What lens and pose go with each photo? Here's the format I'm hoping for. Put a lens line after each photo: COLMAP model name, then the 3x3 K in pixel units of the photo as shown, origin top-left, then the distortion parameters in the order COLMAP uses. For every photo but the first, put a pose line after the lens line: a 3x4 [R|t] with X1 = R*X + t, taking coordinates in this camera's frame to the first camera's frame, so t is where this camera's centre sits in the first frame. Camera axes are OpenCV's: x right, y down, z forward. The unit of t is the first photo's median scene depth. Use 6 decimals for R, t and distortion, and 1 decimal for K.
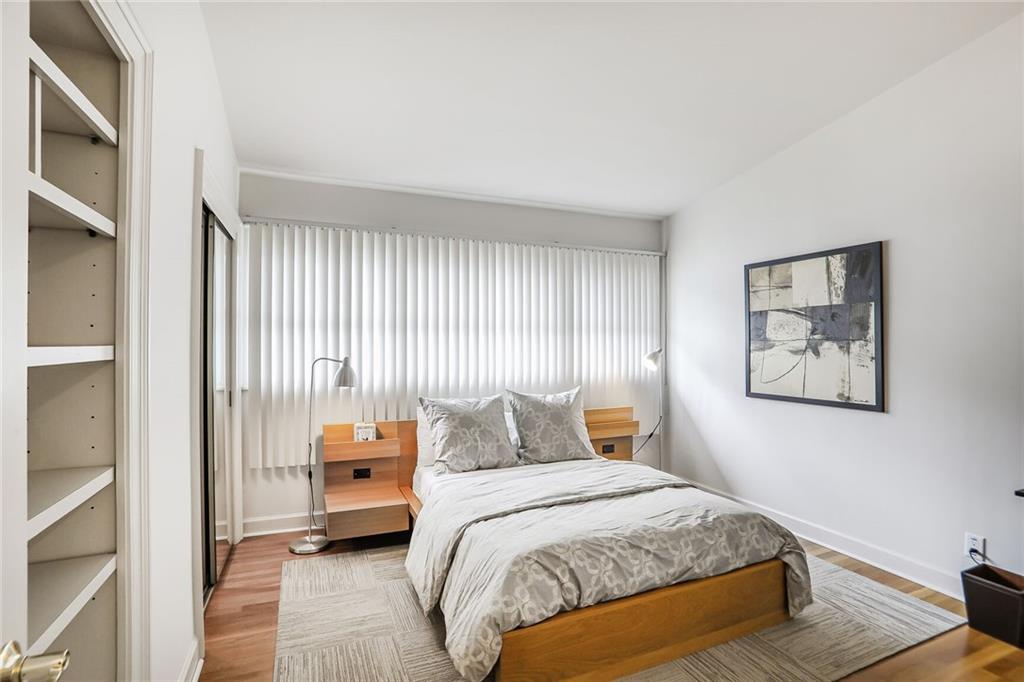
lens RADIAL K [[512.5, 0, 513.9], [0, 512.5, 344.7], [0, 0, 1]] dist [-0.051729, 0.015645]
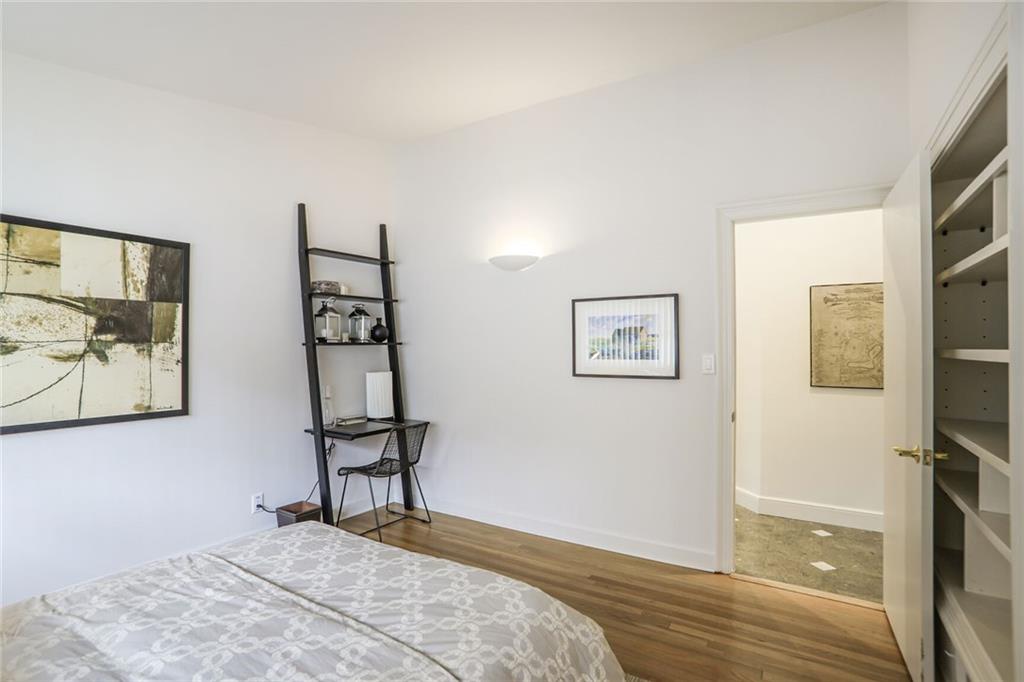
lens RADIAL K [[512.5, 0, 509.2], [0, 512.5, 336.4], [0, 0, 1]] dist [-0.051729, 0.015645]
pose [[-0.581851, 0.008550, 0.813250, -0.415348], [-0.004513, 0.999895, -0.013741, -0.009965], [-0.813283, -0.011666, -0.581752, 0.972379]]
